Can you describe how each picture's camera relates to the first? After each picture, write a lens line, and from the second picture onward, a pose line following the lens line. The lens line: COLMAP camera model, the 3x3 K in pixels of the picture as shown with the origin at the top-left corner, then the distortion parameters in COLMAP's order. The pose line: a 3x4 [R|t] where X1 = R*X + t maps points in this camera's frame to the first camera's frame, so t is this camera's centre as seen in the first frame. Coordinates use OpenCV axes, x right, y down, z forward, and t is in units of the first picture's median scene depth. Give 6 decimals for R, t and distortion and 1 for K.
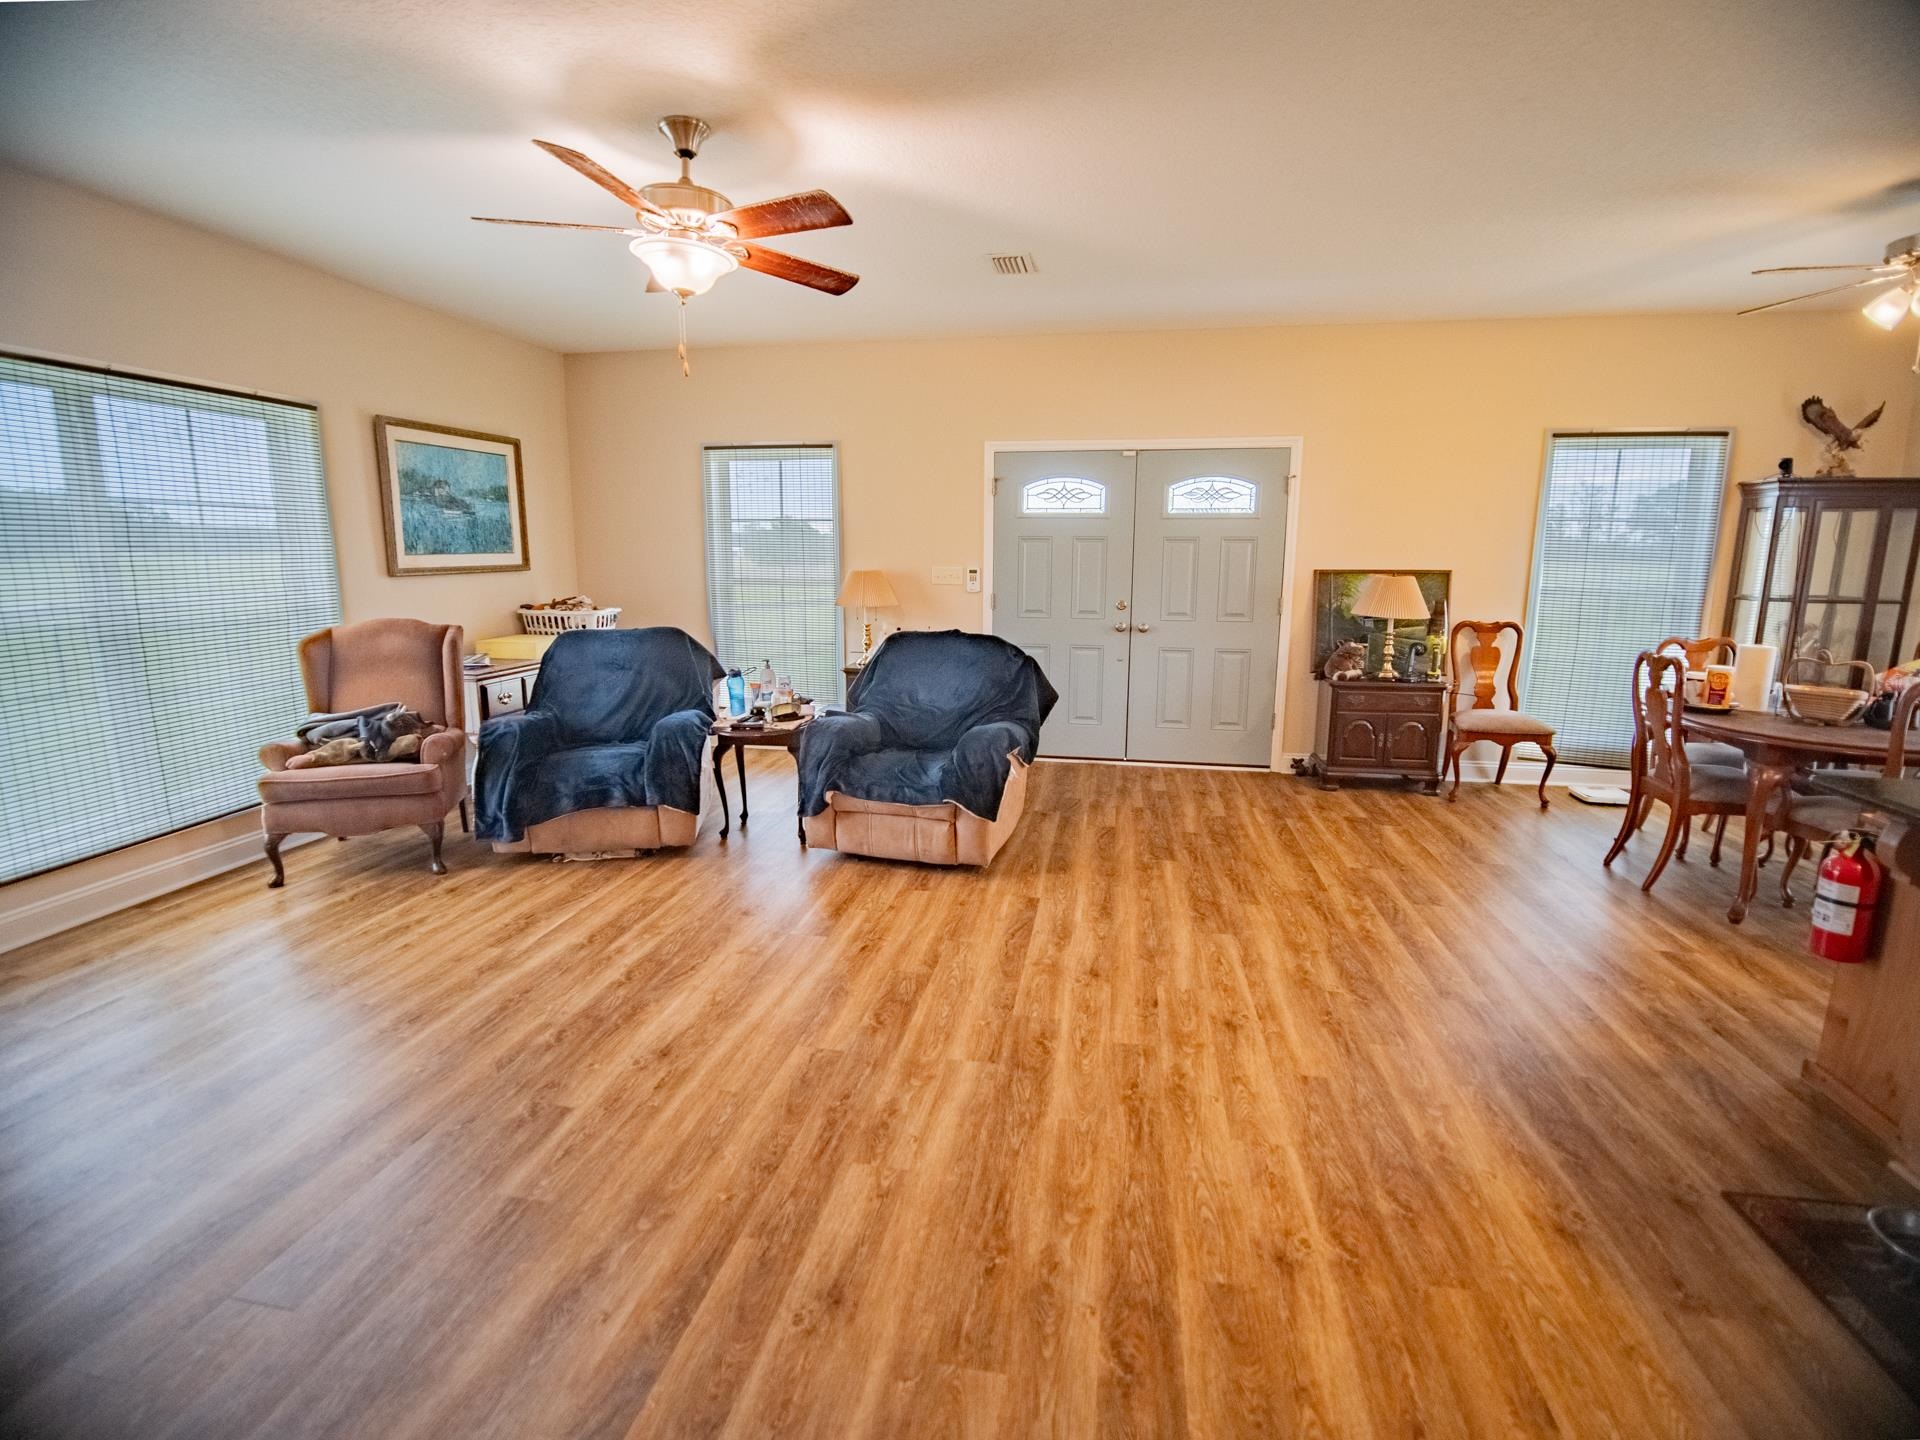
lens RADIAL K [[897.7, 0, 959.6], [0, 897.7, 714.0], [0, 0, 1]] dist [0.003060, -0.000712]
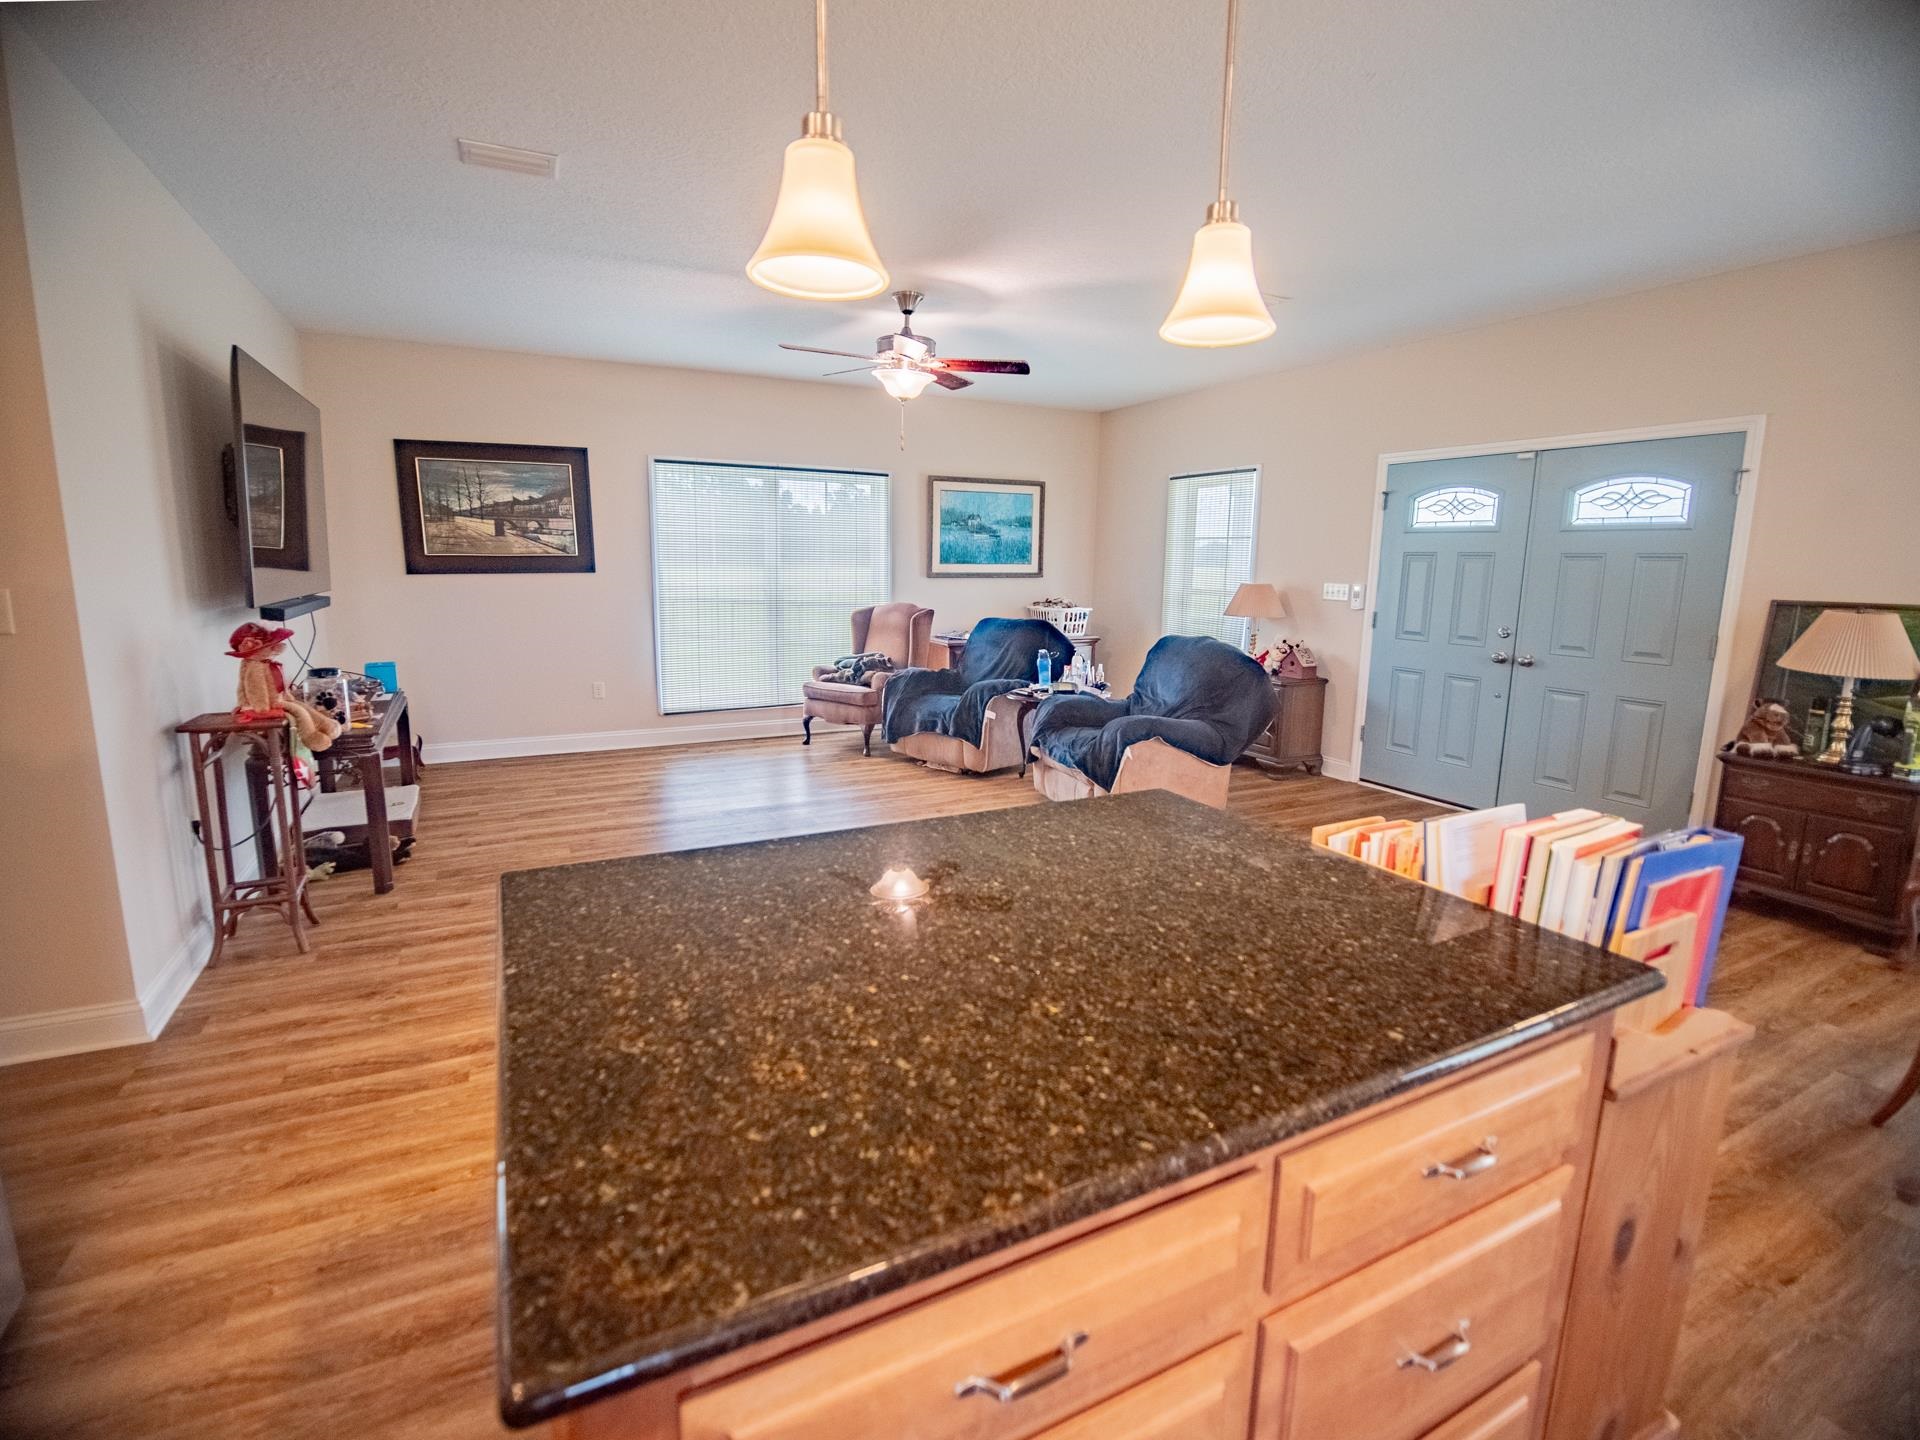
lens RADIAL K [[897.7, 0, 959.6], [0, 897.7, 714.0], [0, 0, 1]] dist [0.003060, -0.000712]
pose [[0.610508, 0.141030, -0.779353, 0.592934], [-0.155871, 0.986169, 0.056353, -0.013122], [0.776520, 0.087074, 0.624046, 0.075491]]
